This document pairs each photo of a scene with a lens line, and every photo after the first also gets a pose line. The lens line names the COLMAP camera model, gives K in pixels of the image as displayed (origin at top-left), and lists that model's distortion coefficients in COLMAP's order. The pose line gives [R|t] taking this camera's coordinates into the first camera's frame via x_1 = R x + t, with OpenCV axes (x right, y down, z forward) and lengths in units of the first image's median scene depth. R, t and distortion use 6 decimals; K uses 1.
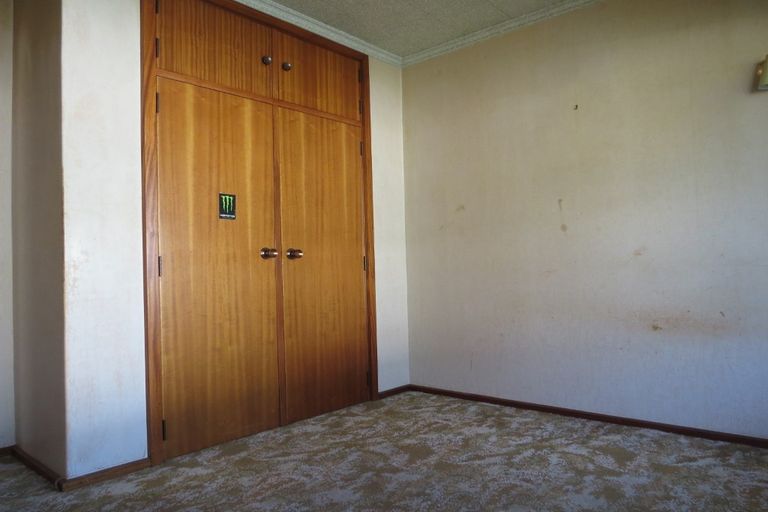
lens RADIAL K [[548.9, 0, 395.0], [0, 548.9, 257.4], [0, 0, 1]] dist [-0.004889, -0.005135]
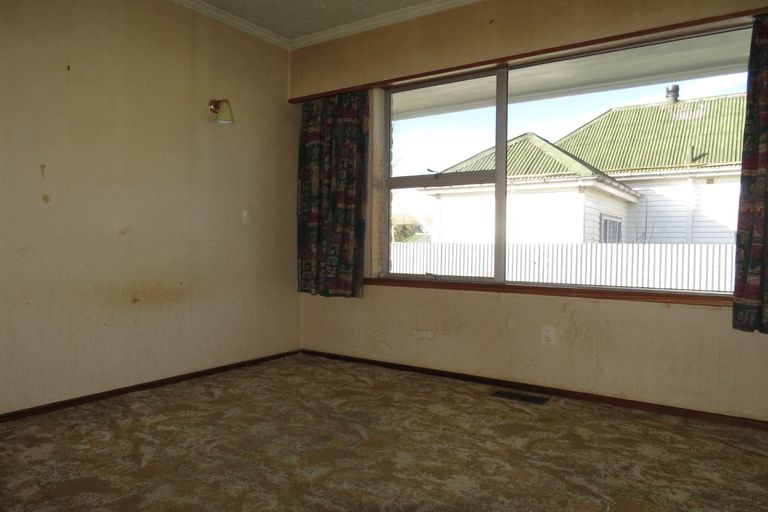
lens RADIAL K [[548.9, 0, 395.0], [0, 548.9, 257.4], [0, 0, 1]] dist [-0.004889, -0.005135]
pose [[-0.116614, -0.003974, 0.993169, -0.707387], [-0.024130, 0.999708, 0.001167, 0.028359], [-0.992884, -0.023829, -0.116676, 0.627046]]
